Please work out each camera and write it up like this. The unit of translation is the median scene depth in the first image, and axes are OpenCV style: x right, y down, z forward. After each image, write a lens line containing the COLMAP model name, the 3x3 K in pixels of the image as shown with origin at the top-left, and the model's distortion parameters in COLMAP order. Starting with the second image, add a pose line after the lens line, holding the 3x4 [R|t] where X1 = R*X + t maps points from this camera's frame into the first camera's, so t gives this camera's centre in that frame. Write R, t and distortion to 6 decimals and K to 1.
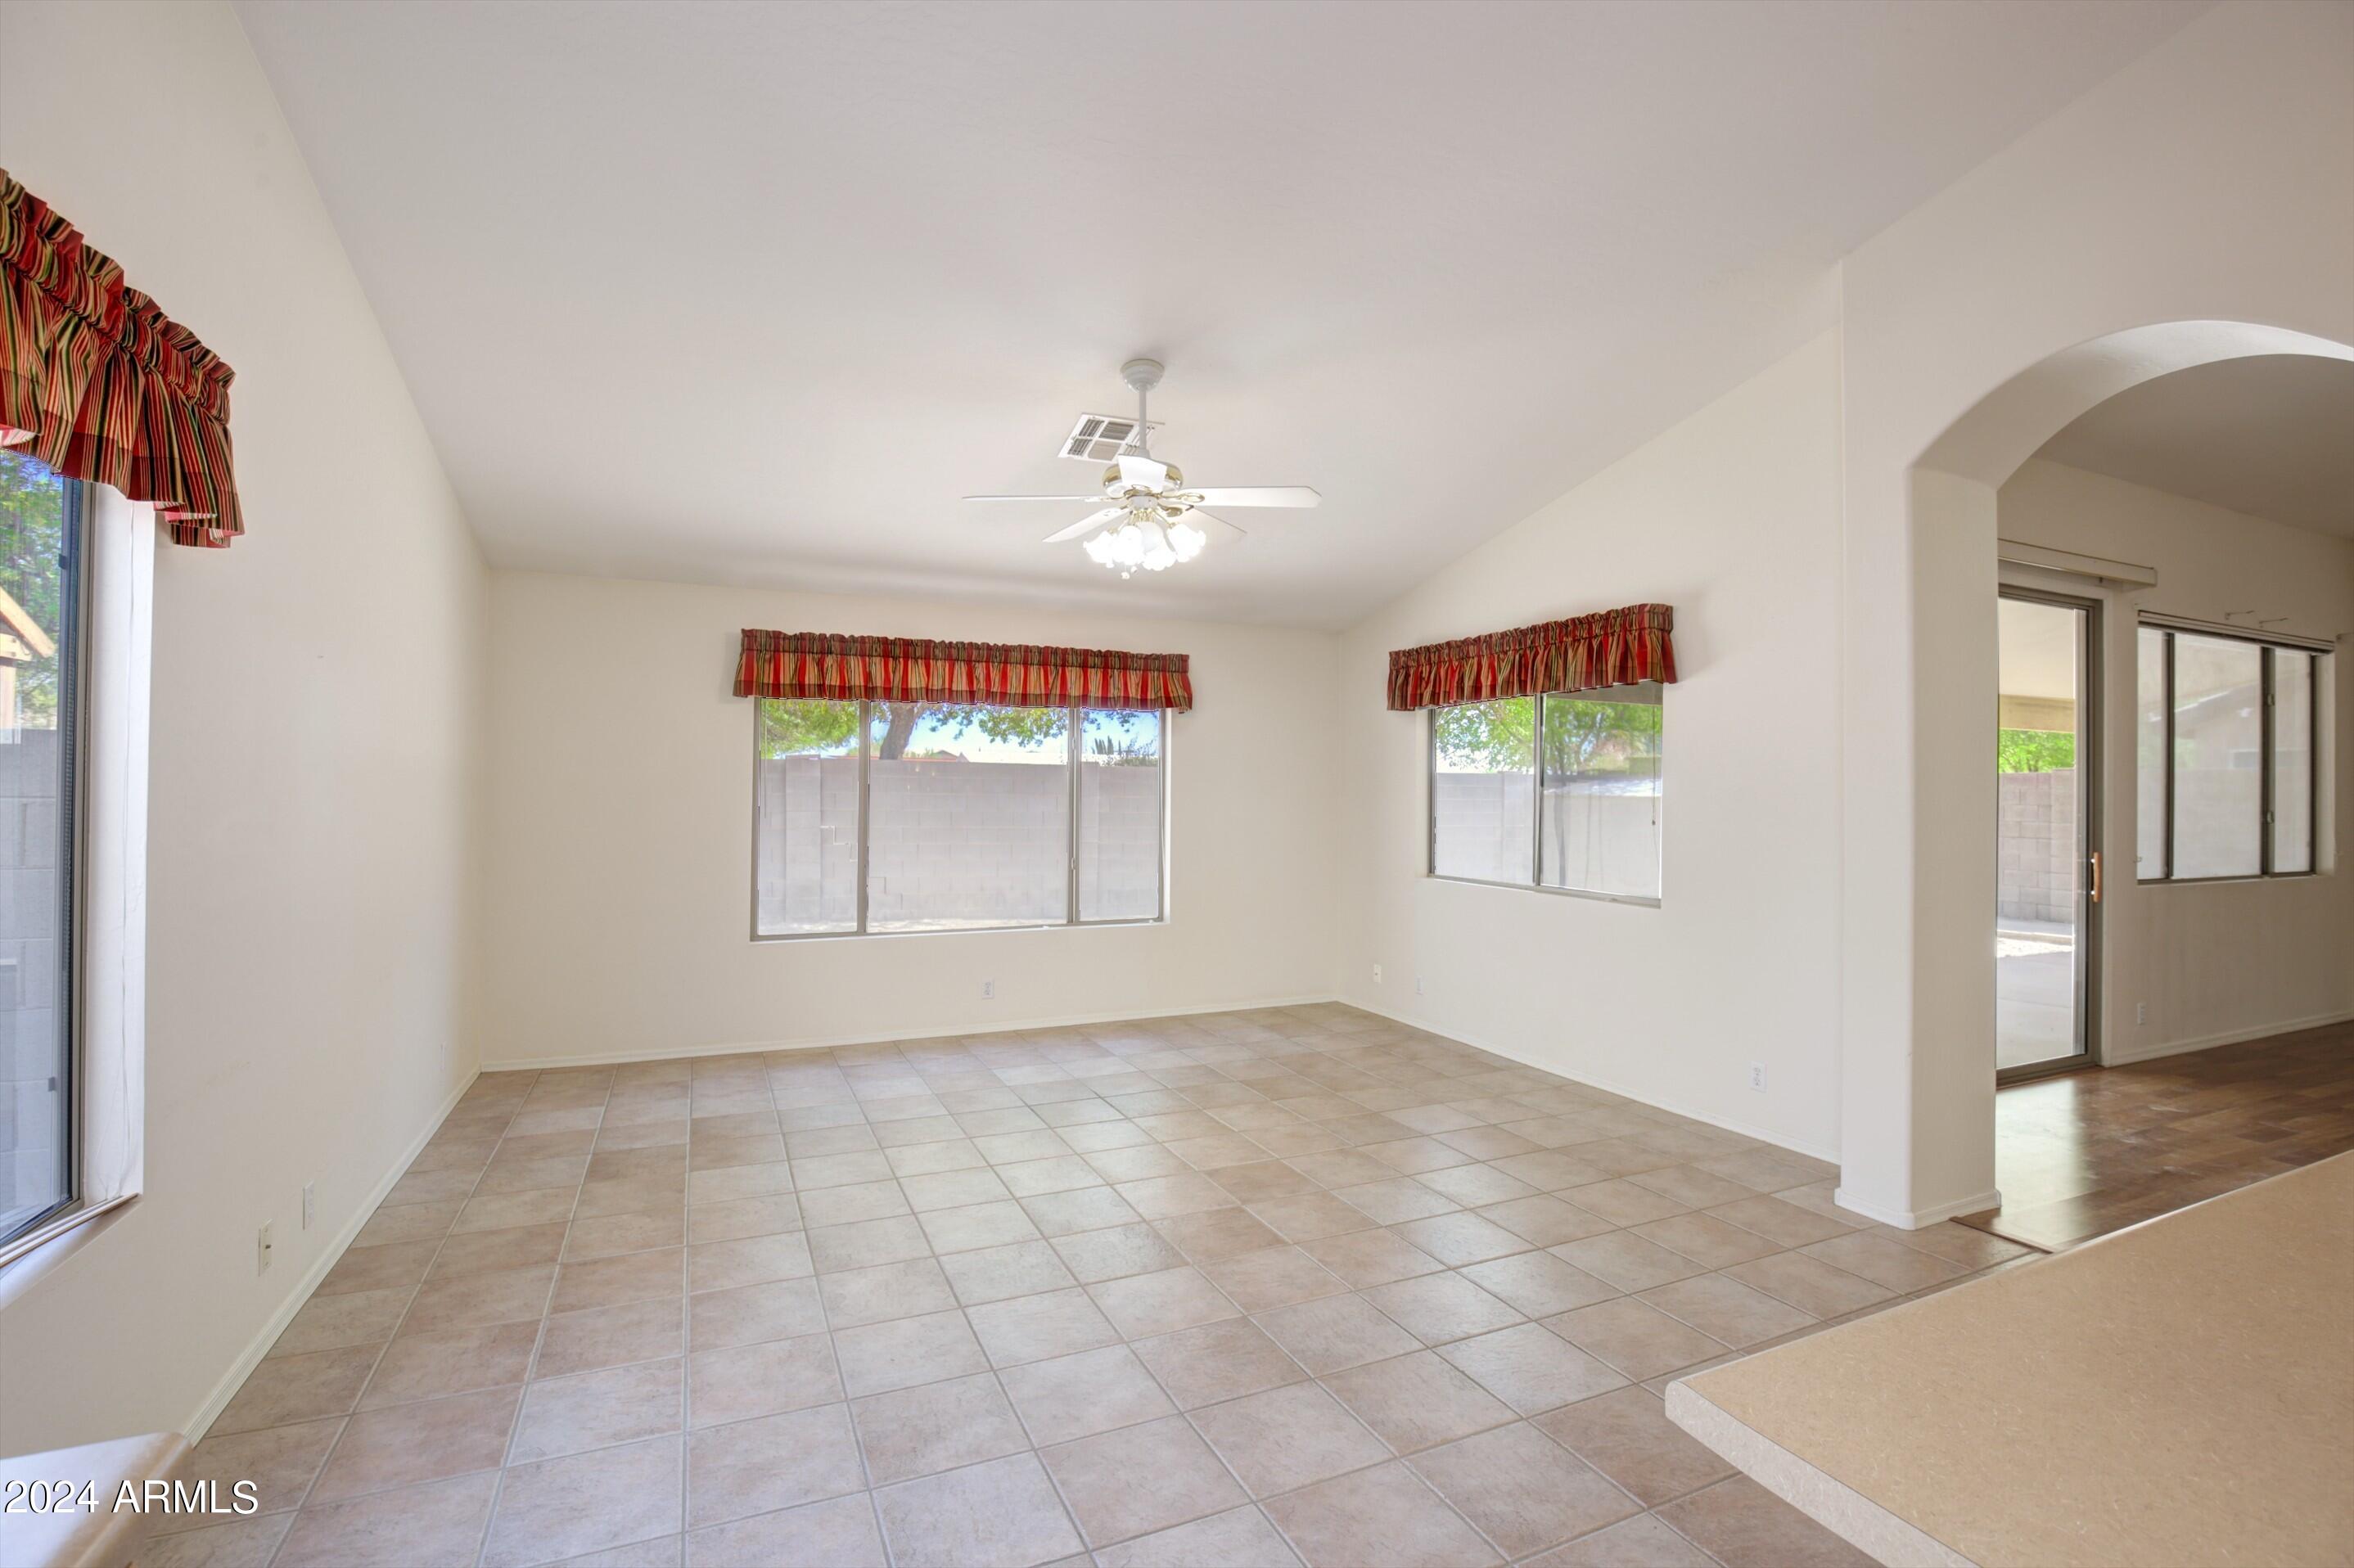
lens RADIAL K [[1080.9, 0, 1164.7], [0, 1080.9, 789.3], [0, 0, 1]] dist [-0.049676, 0.015037]
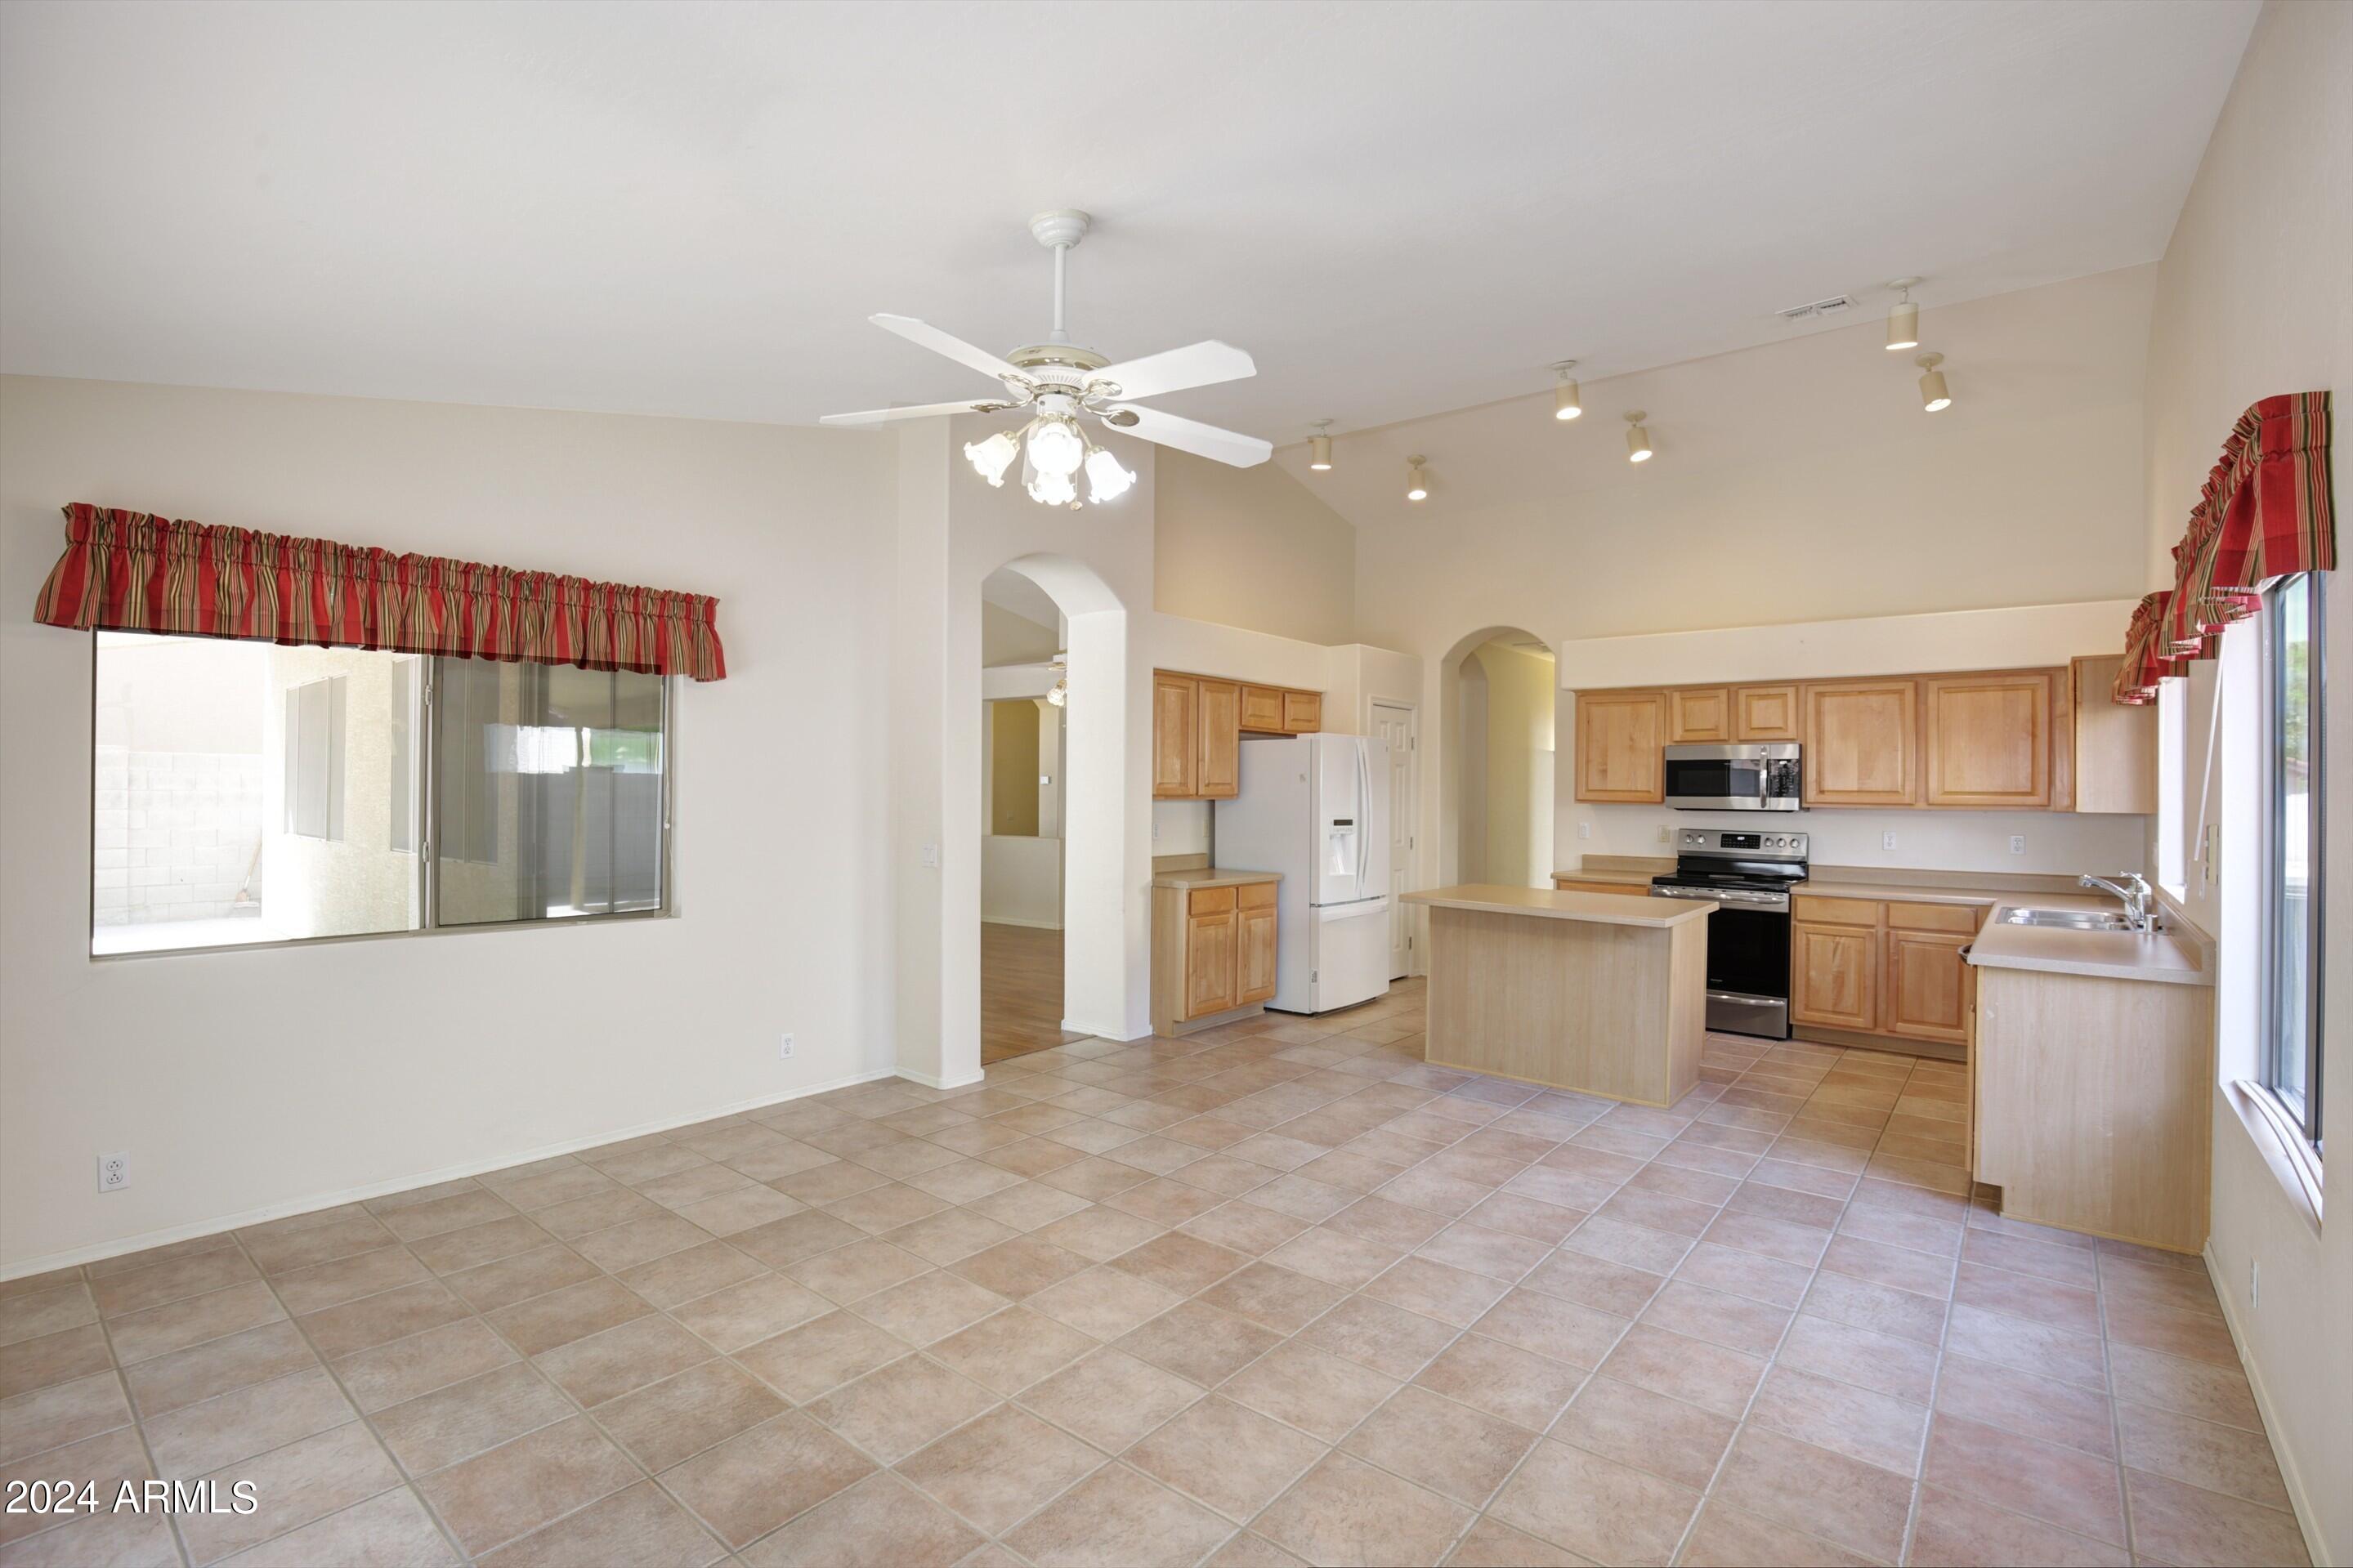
lens RADIAL K [[1065.8, 0, 1200.3], [0, 1065.8, 794.9], [0, 0, 1]] dist [-0.031394, 0.001117]
pose [[-0.468261, -0.017687, 0.883413, -0.566474], [-0.017057, 0.999794, 0.010976, -0.013668], [-0.883425, -0.009928, -0.468467, 1.020981]]
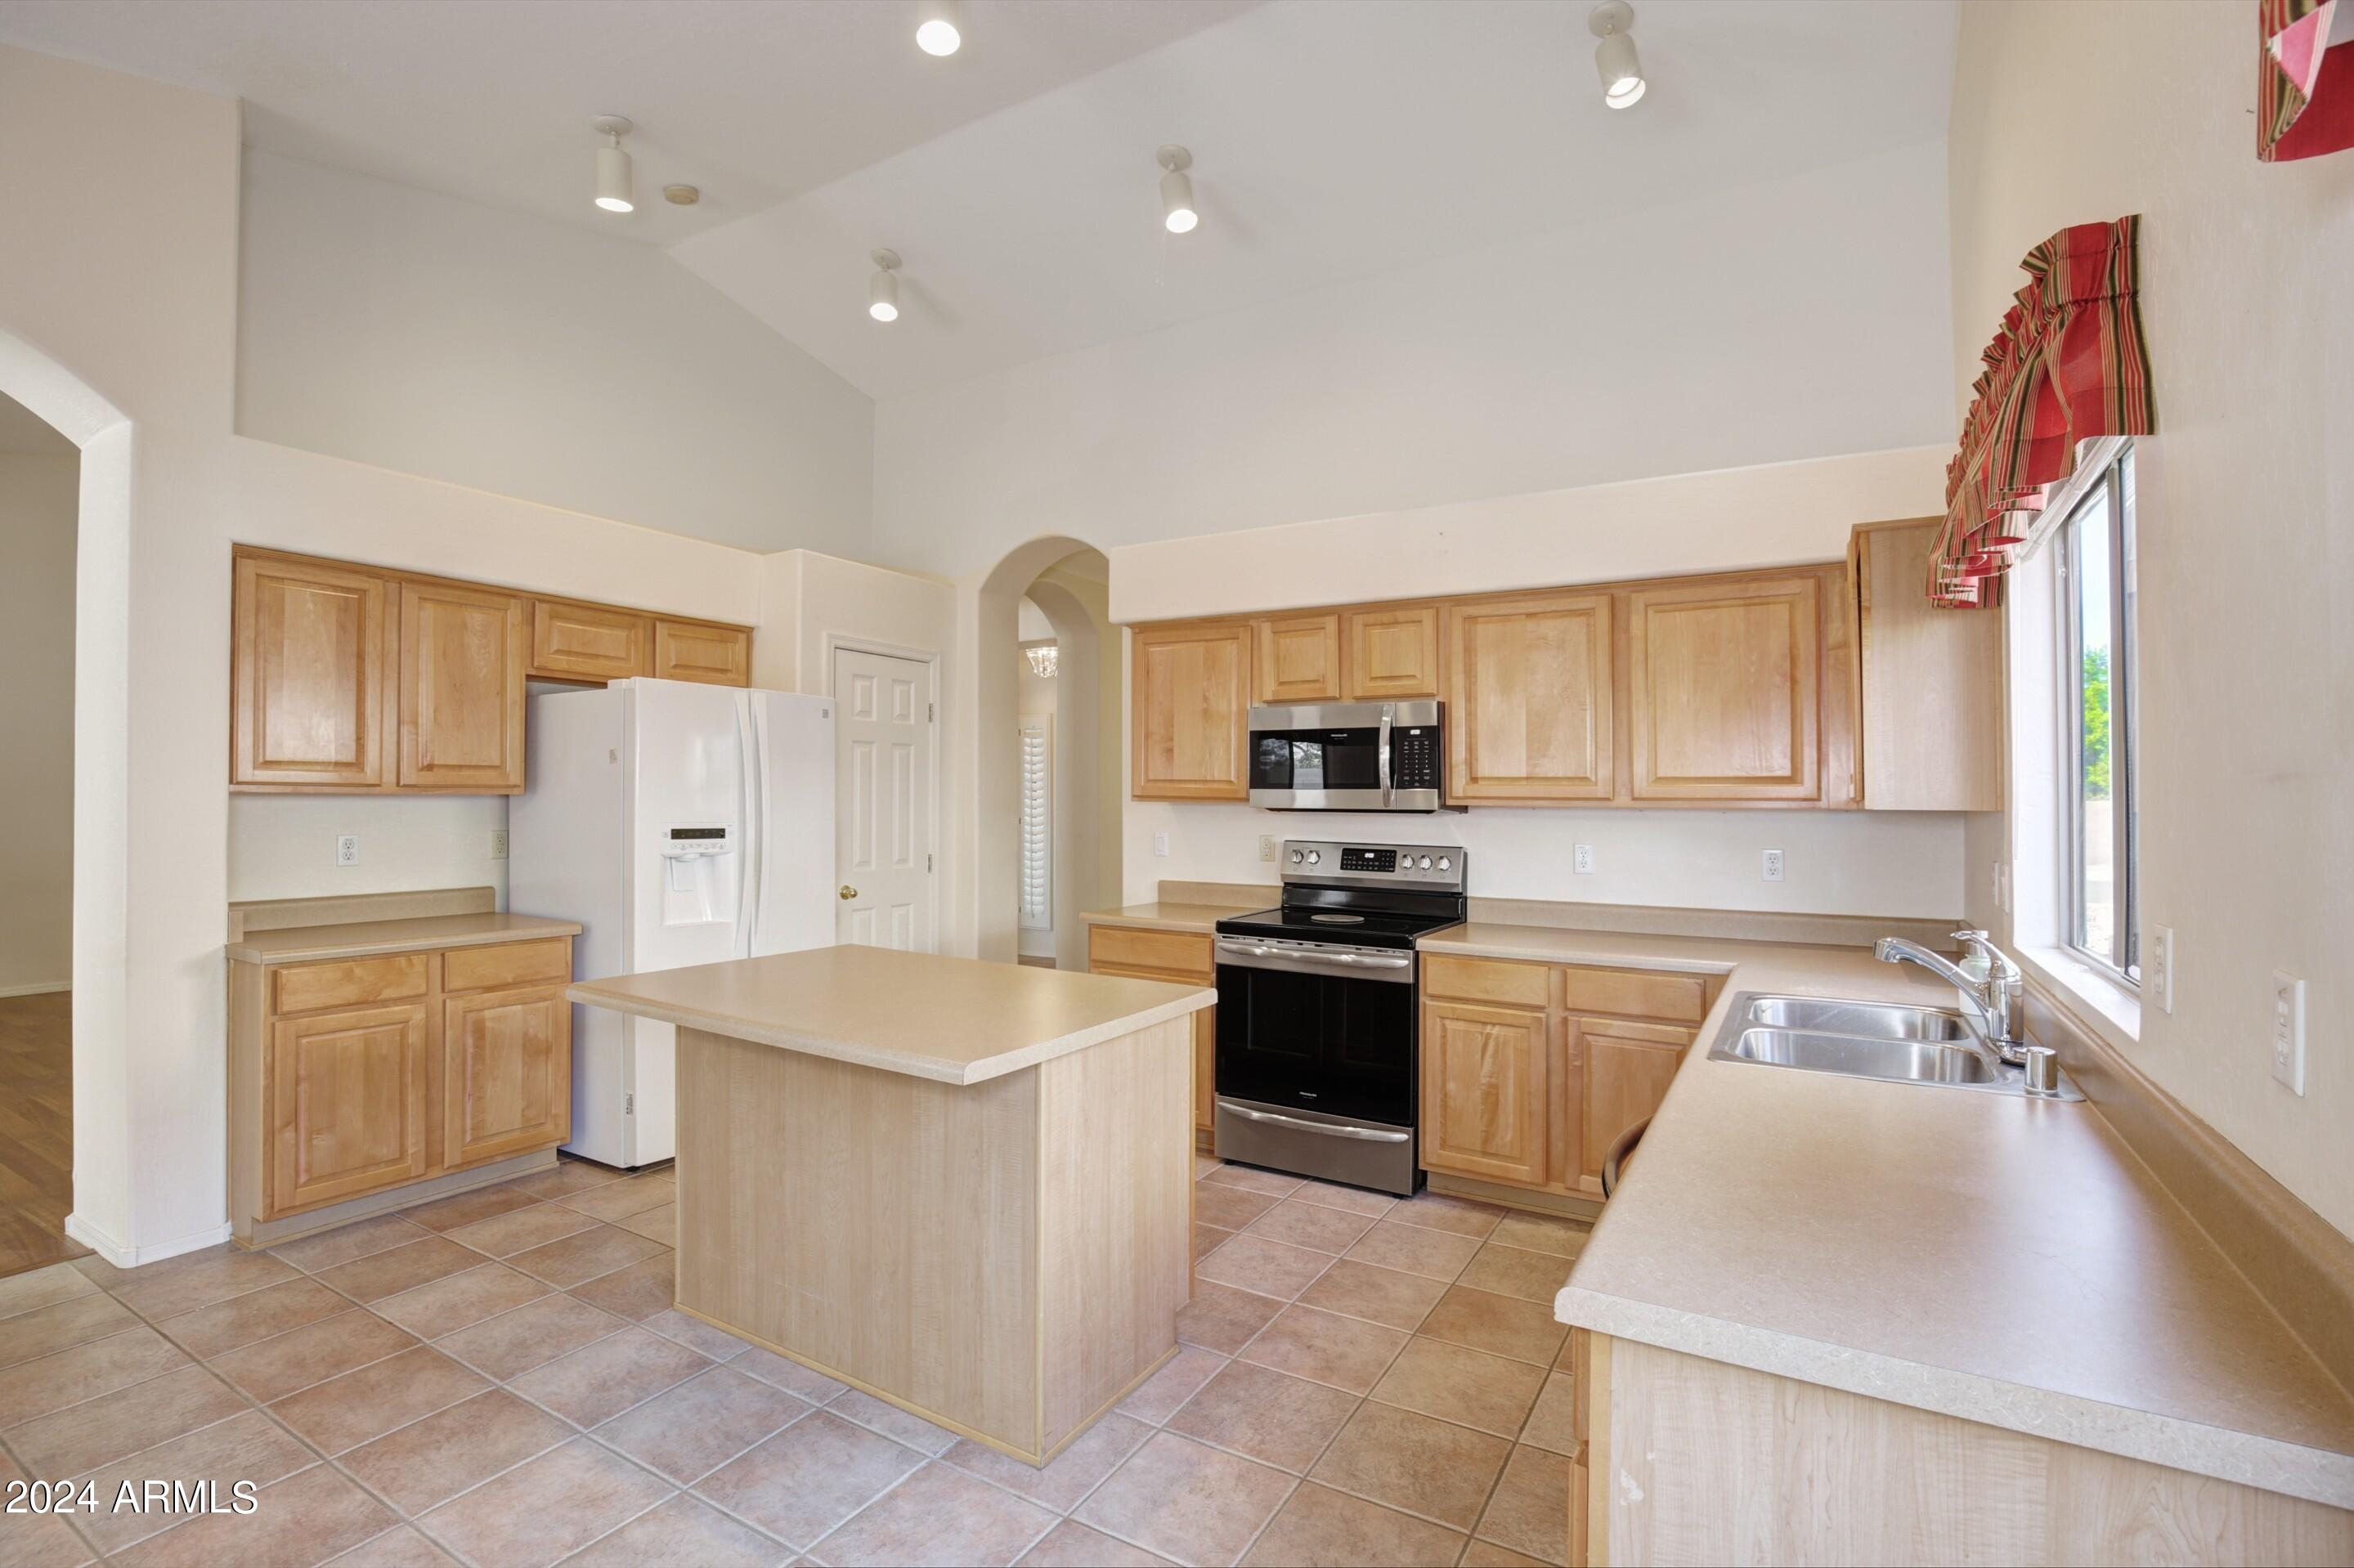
lens RADIAL K [[1069.6, 0, 1181.6], [0, 1069.6, 783.4], [0, 0, 1]] dist [-0.031797, 0.001738]
pose [[-0.585347, -0.001605, 0.810781, -0.289327], [-0.016273, 0.999820, -0.009769, -0.001479], [-0.810619, -0.018912, -0.585268, 0.361568]]
